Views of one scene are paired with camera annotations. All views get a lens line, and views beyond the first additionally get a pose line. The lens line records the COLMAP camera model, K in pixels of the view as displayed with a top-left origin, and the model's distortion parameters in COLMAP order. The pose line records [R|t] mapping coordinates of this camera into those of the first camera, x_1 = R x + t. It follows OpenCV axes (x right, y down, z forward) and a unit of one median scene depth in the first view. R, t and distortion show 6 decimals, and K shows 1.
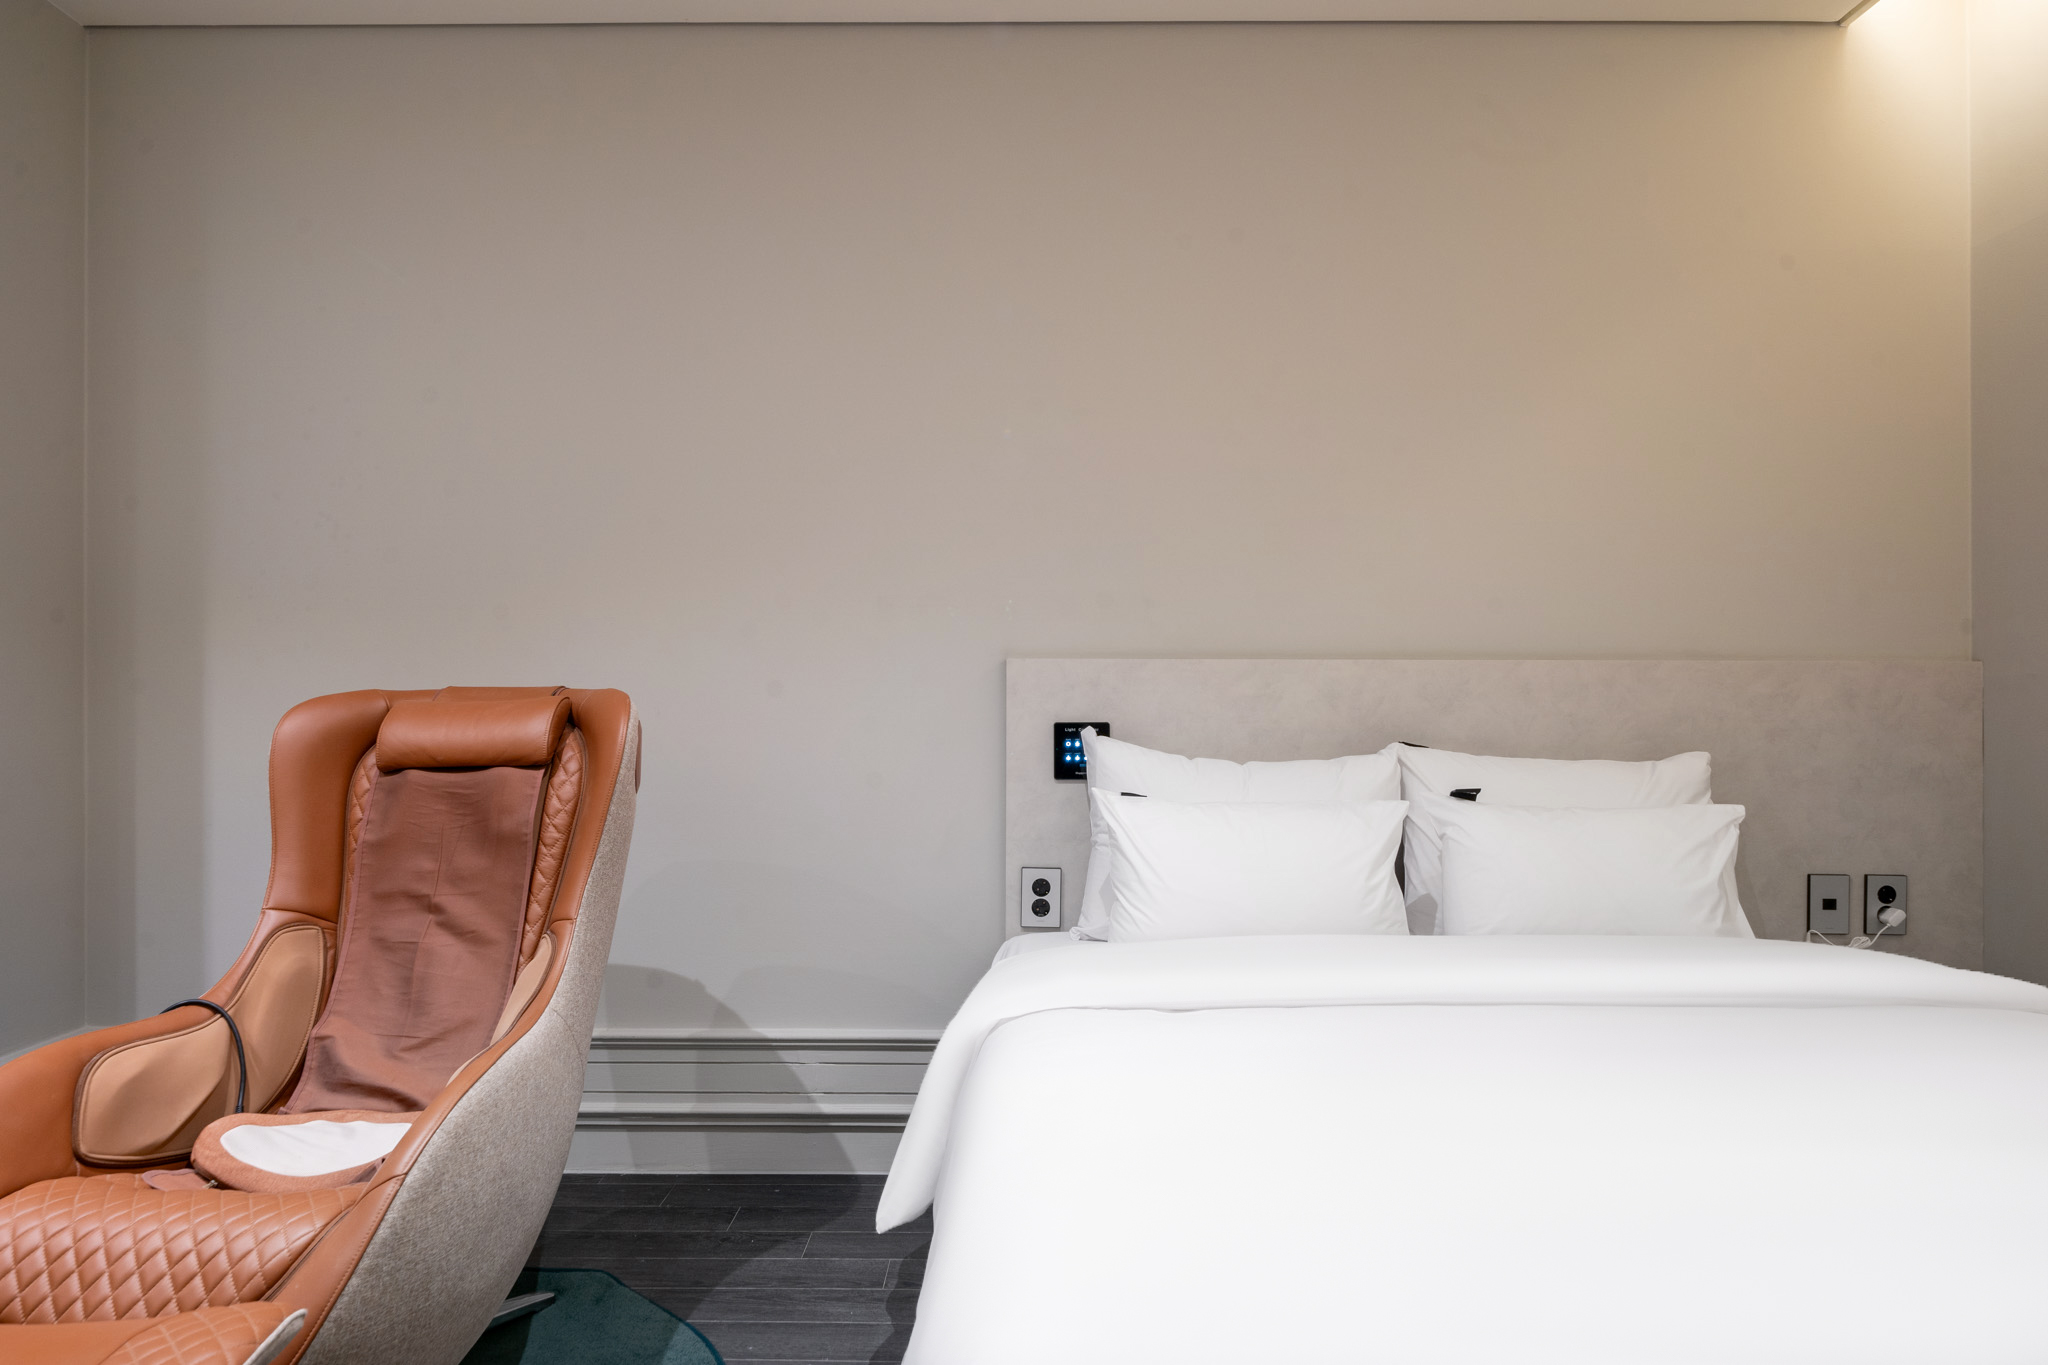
lens RADIAL K [[1388.8, 0, 1027.8], [0, 1388.8, 665.4], [0, 0, 1]] dist [-0.004329, 0.003643]
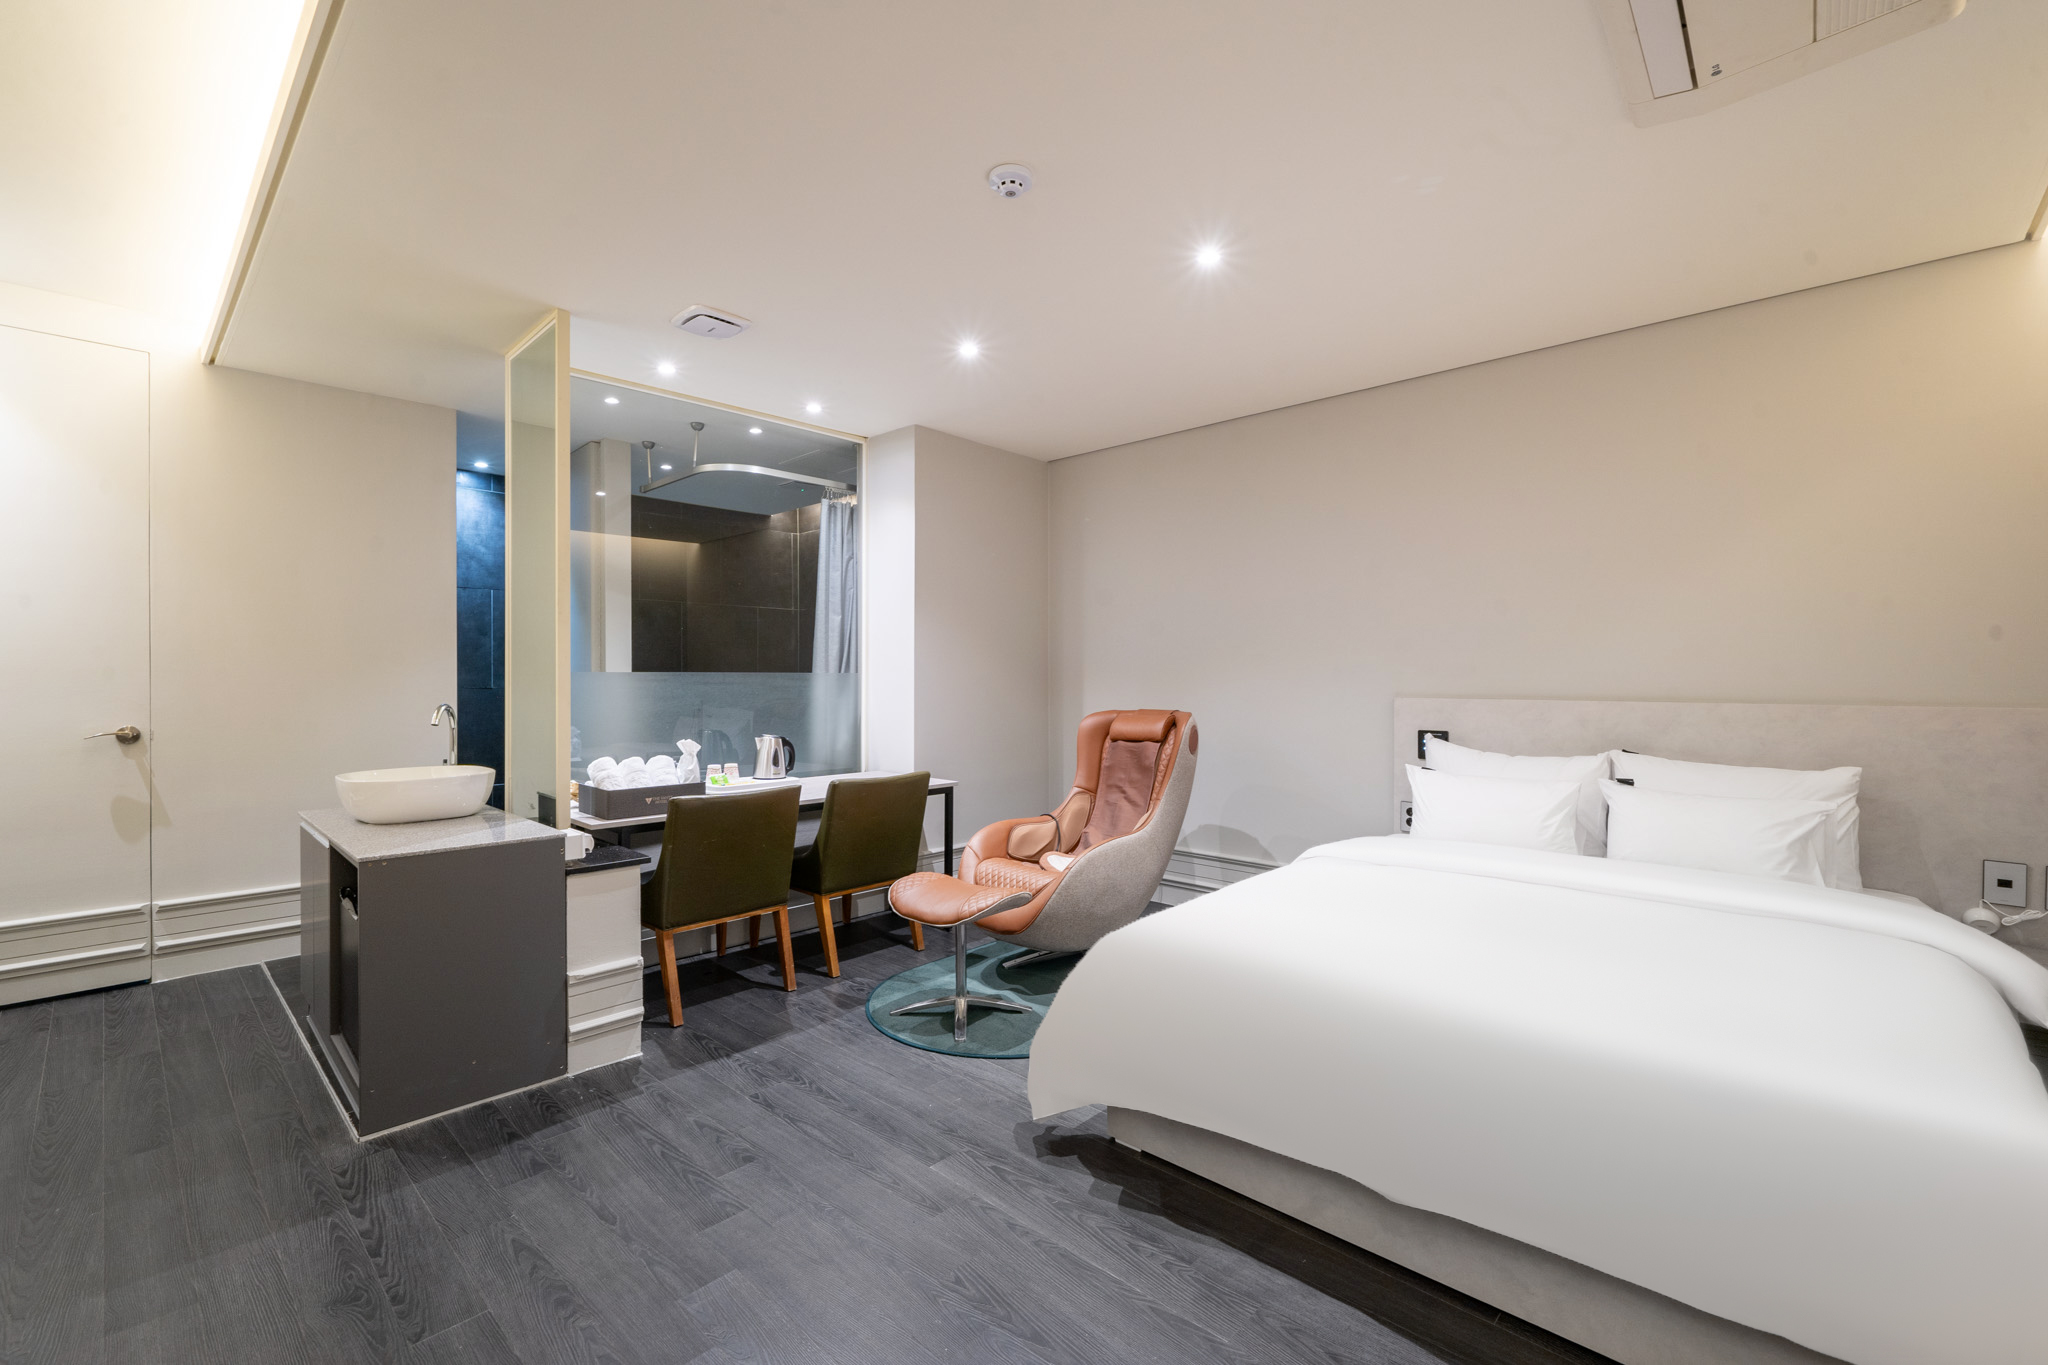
lens RADIAL K [[836.4, 0, 1027.1], [0, 836.4, 700.9], [0, 0, 1]] dist [-0.004117, -0.000373]
pose [[0.744471, 0.015889, -0.667466, 0.520889], [0.008994, 0.999387, 0.033822, -0.060462], [0.667594, -0.031183, 0.743872, -0.342469]]
